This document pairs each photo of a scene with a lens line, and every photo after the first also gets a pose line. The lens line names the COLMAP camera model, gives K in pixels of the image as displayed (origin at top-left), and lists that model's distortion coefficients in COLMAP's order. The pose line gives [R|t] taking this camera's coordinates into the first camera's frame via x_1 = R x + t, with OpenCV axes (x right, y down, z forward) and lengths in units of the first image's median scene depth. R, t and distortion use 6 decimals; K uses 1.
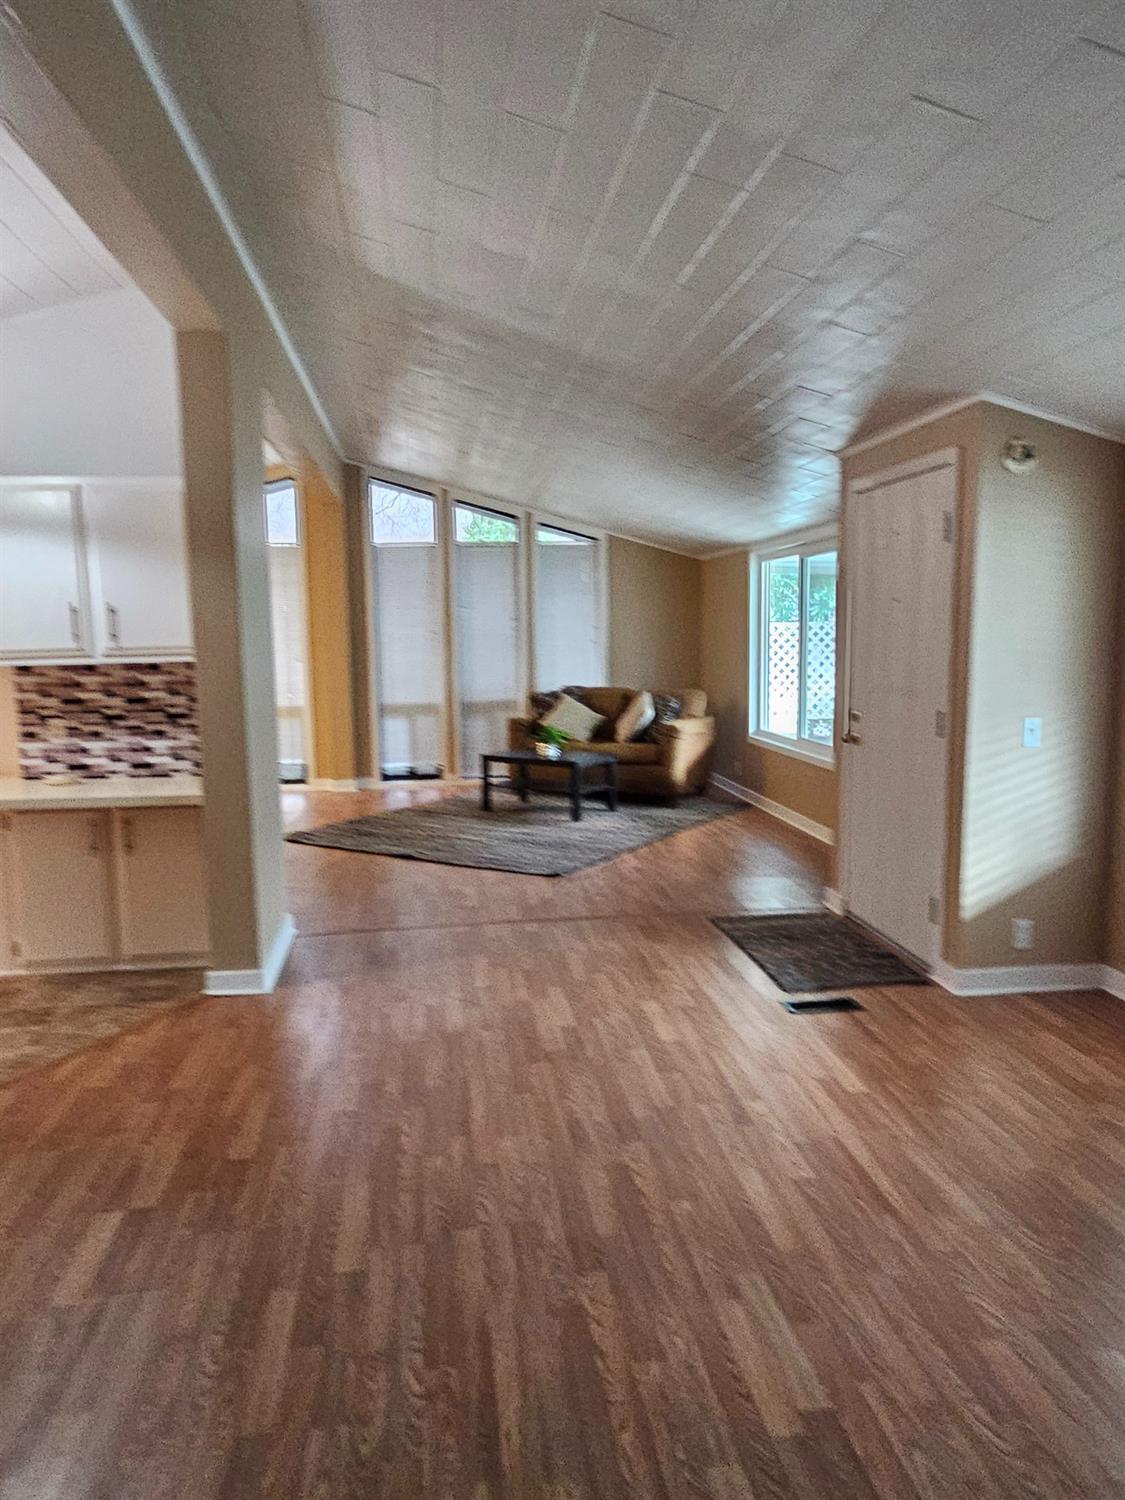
lens RADIAL K [[1050.7, 0, 561.2], [0, 1050.7, 752.4], [0, 0, 1]] dist [0.027745, -0.000563]
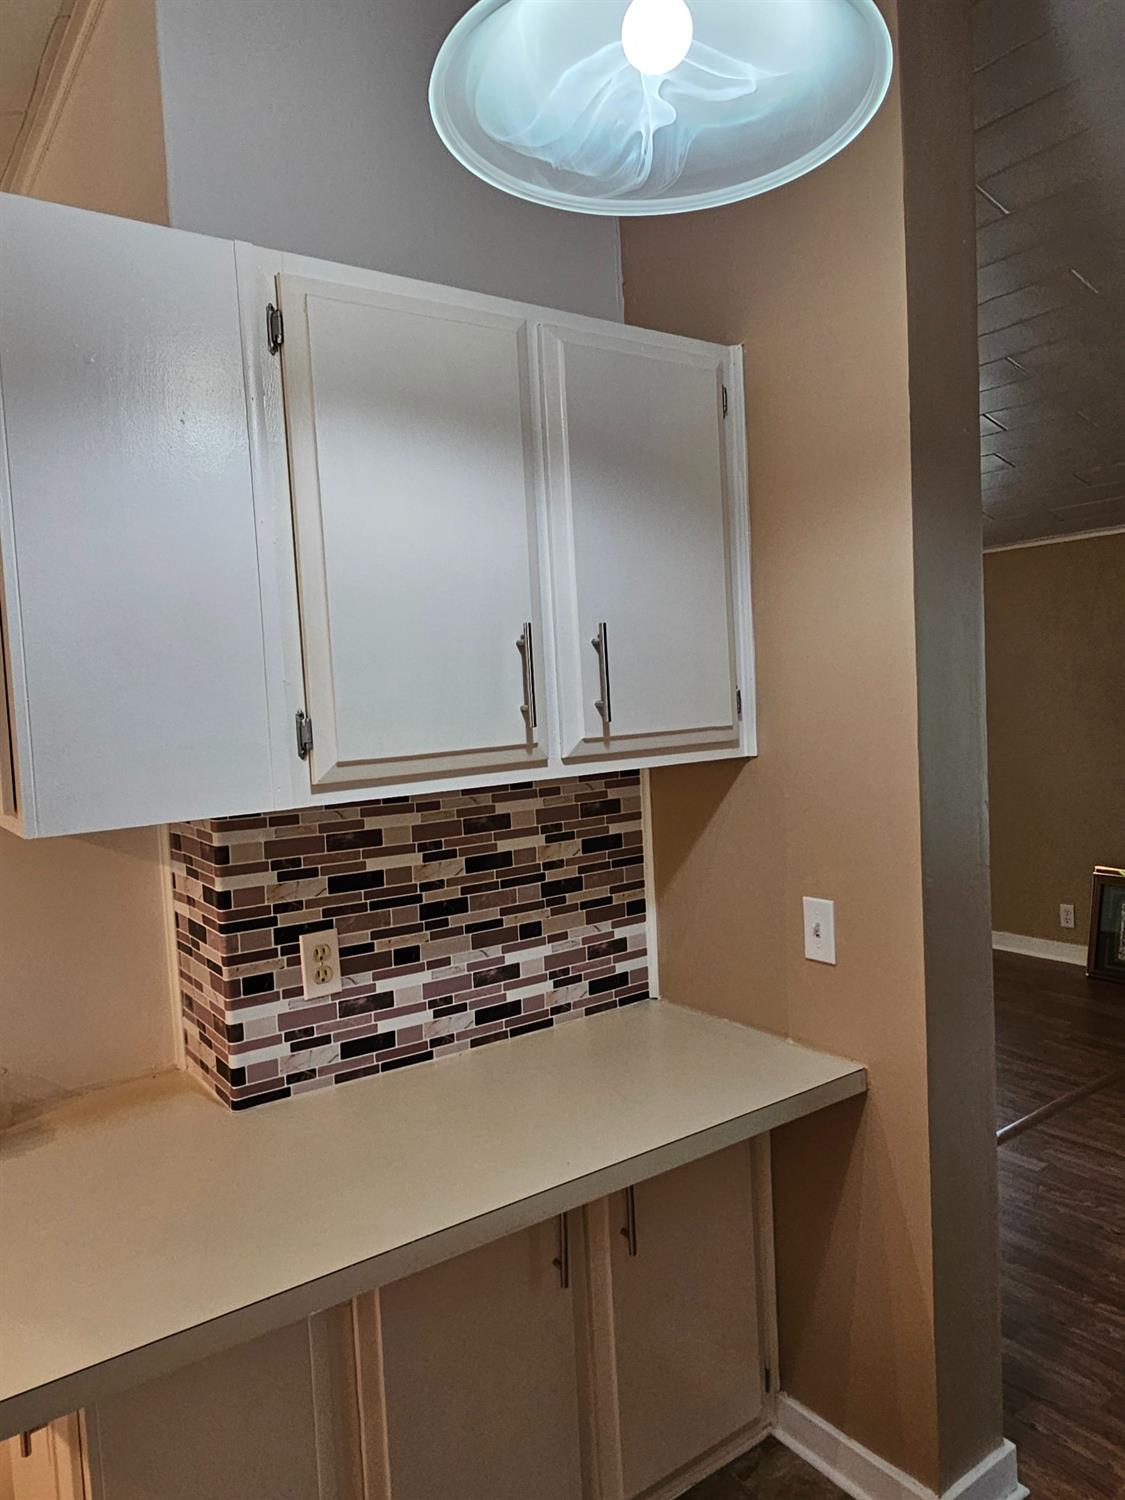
lens RADIAL K [[1050.7, 0, 564.5], [0, 1050.7, 750.1], [0, 0, 1]] dist [0.027745, -0.000563]
pose [[0.877550, -0.060482, 0.475656, -0.577395], [0.095994, 0.994090, -0.050698, -0.069859], [-0.469778, 0.090150, 0.878169, 0.609391]]
